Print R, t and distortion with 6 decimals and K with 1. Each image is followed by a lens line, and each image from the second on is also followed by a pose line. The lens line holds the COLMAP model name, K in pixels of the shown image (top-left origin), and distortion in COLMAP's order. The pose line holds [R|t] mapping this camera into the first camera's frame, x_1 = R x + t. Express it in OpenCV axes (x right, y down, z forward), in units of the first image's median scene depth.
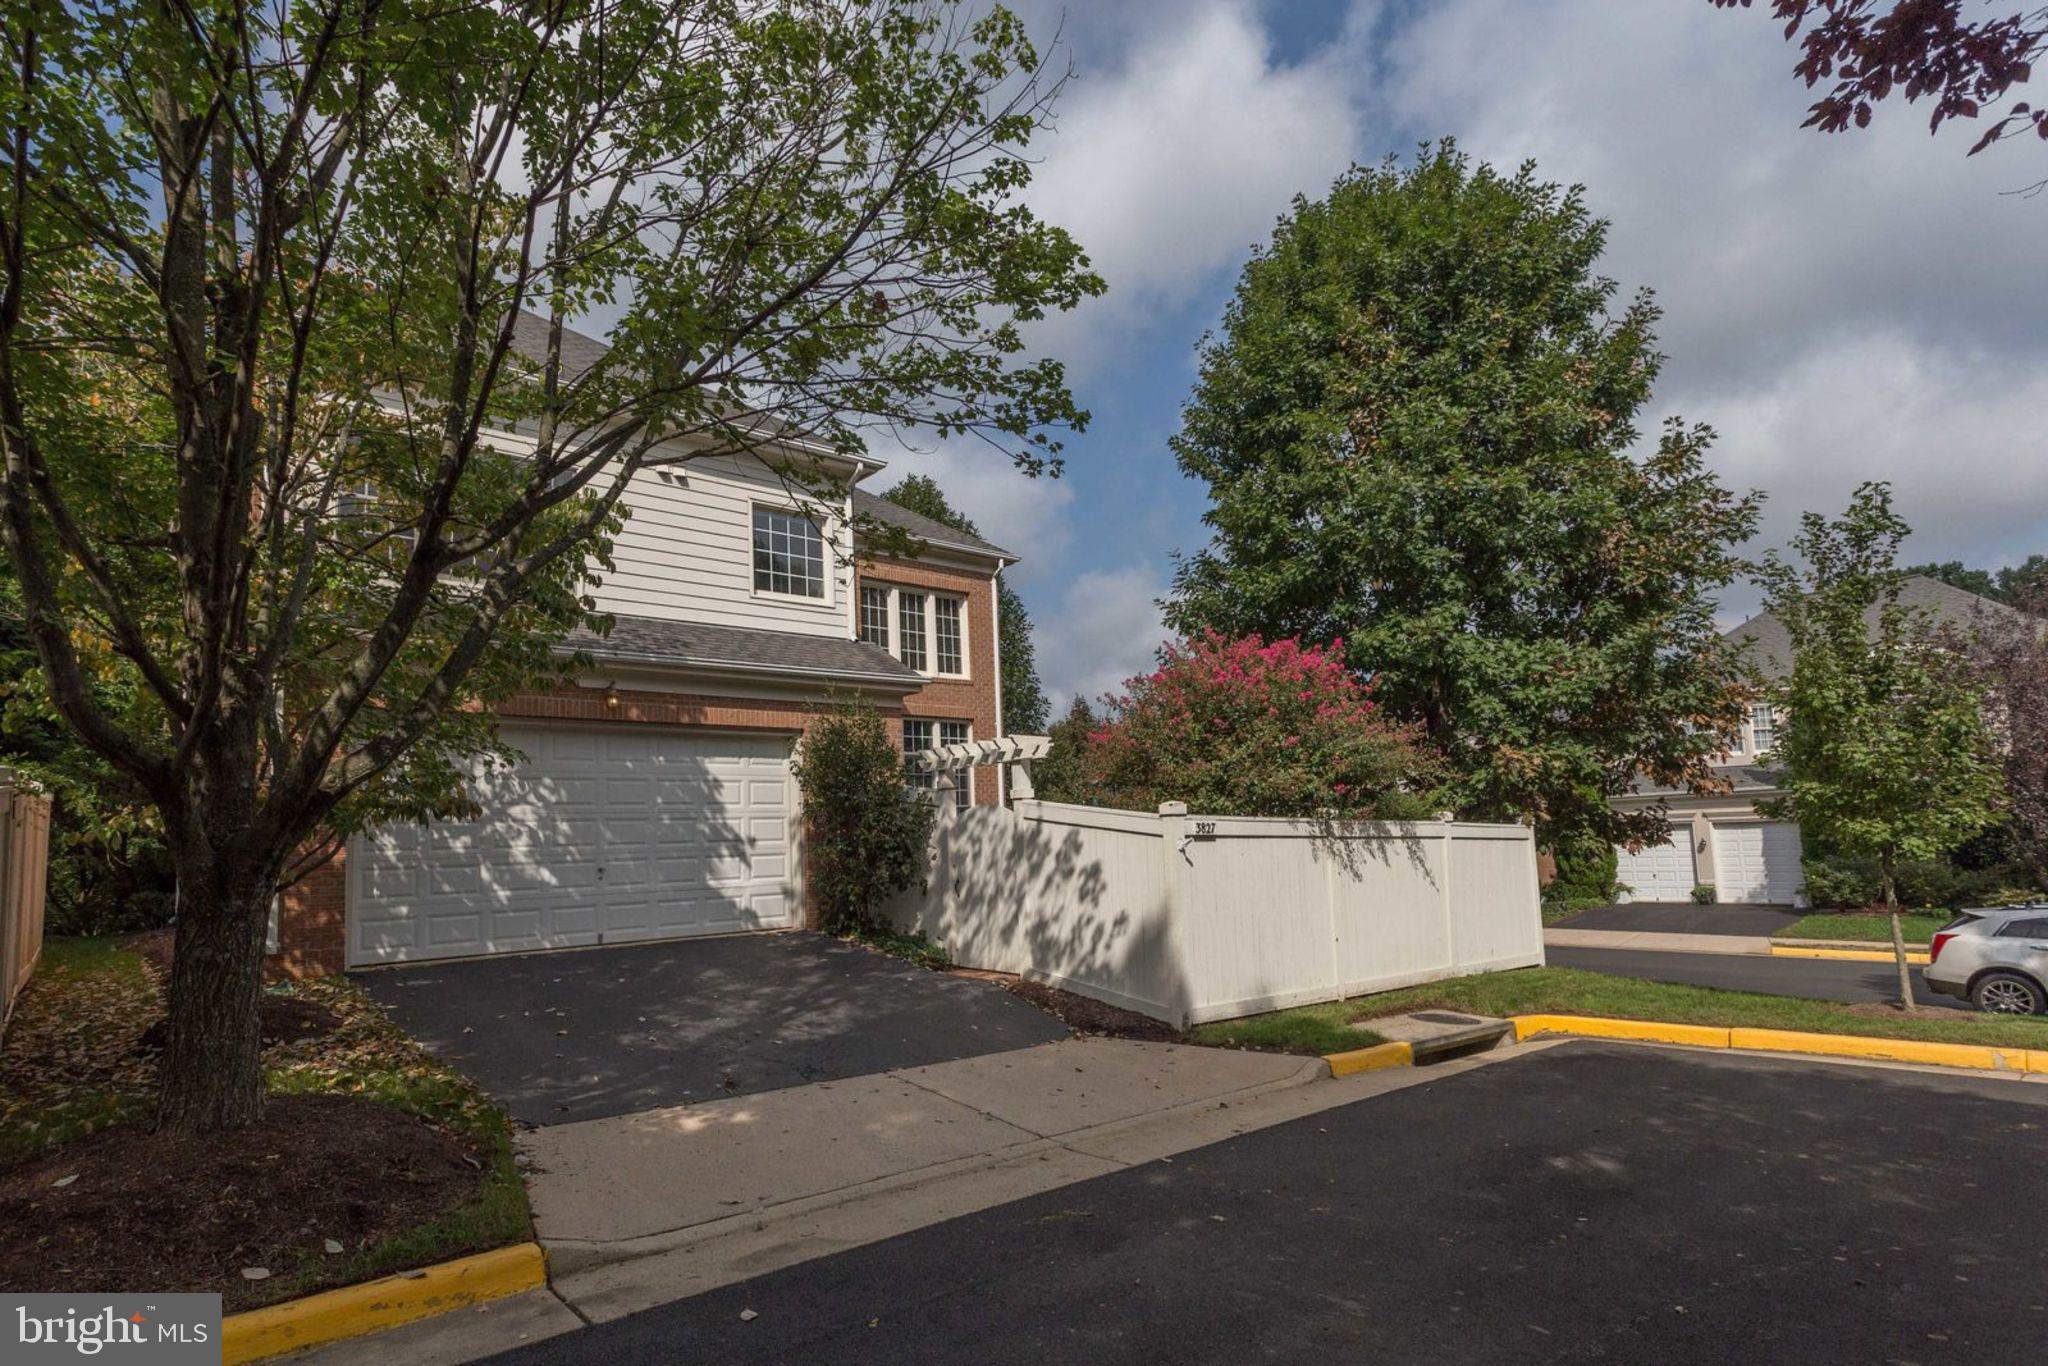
lens RADIAL K [[1117.8, 0, 1019.3], [0, 1117.8, 758.2], [0, 0, 1]] dist [0.002869, 0.002703]
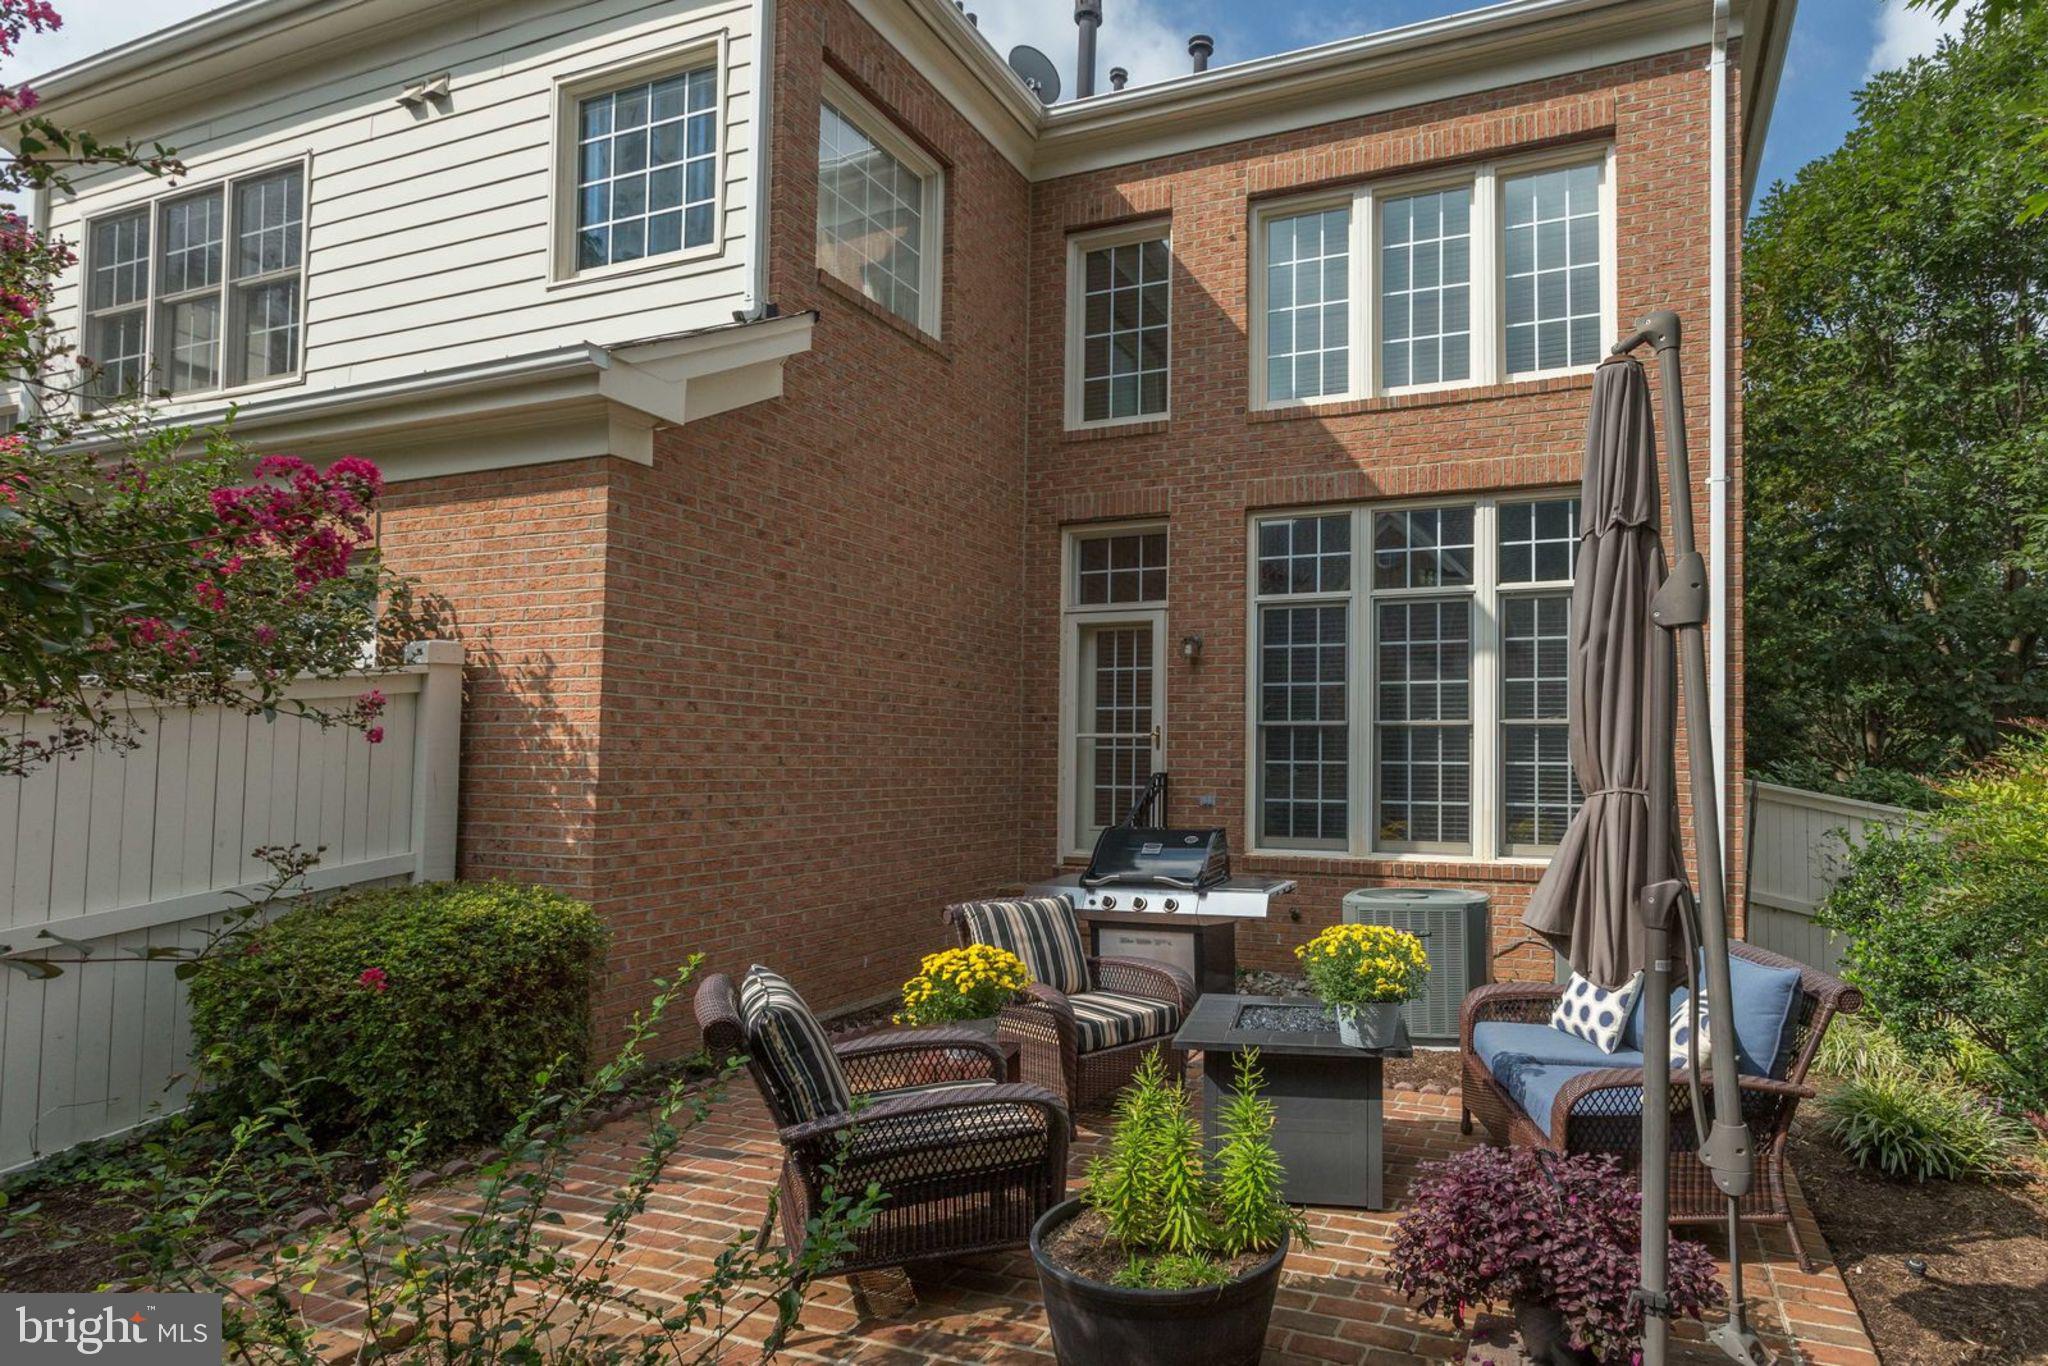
lens RADIAL K [[1117.8, 0, 1019.3], [0, 1117.8, 758.2], [0, 0, 1]] dist [0.002869, 0.002703]
pose [[0.449632, 0.025587, -0.892848, 0.342643], [0.042773, 0.997826, 0.050135, 0.048921], [0.892189, -0.060733, 0.447560, 1.148642]]
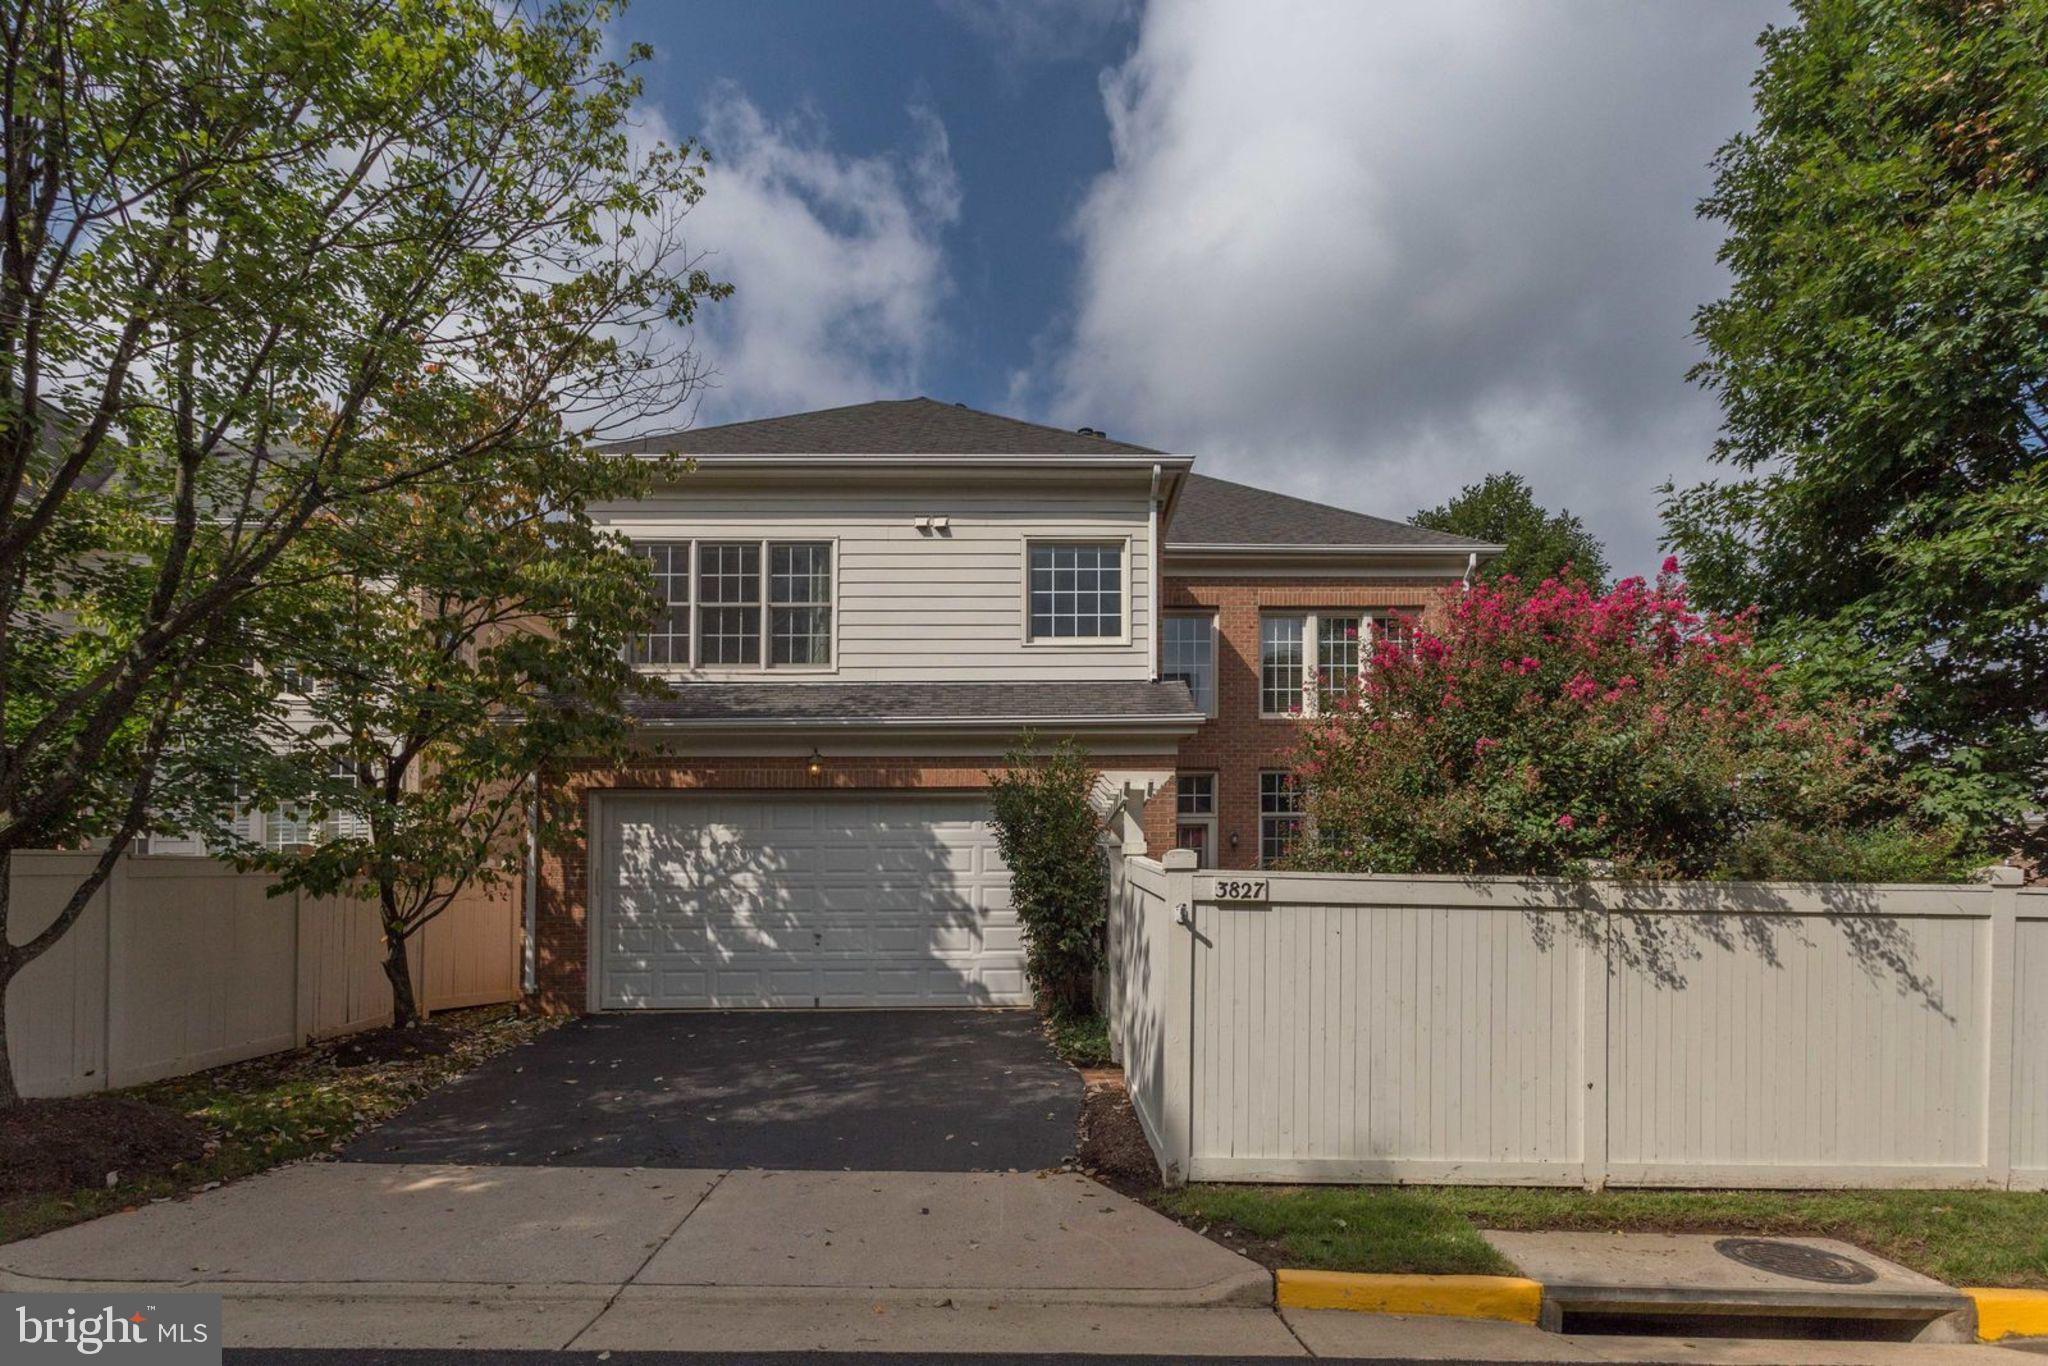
lens RADIAL K [[1077.8, 0, 939.3], [0, 1077.8, 947.5], [0, 0, 1]] dist [0.000863, -0.000218]
pose [[0.751107, 0.033286, -0.659341, 0.359971], [0.029766, 0.996005, 0.084191, 0.030403], [0.659509, -0.082862, 0.747116, 0.330880]]
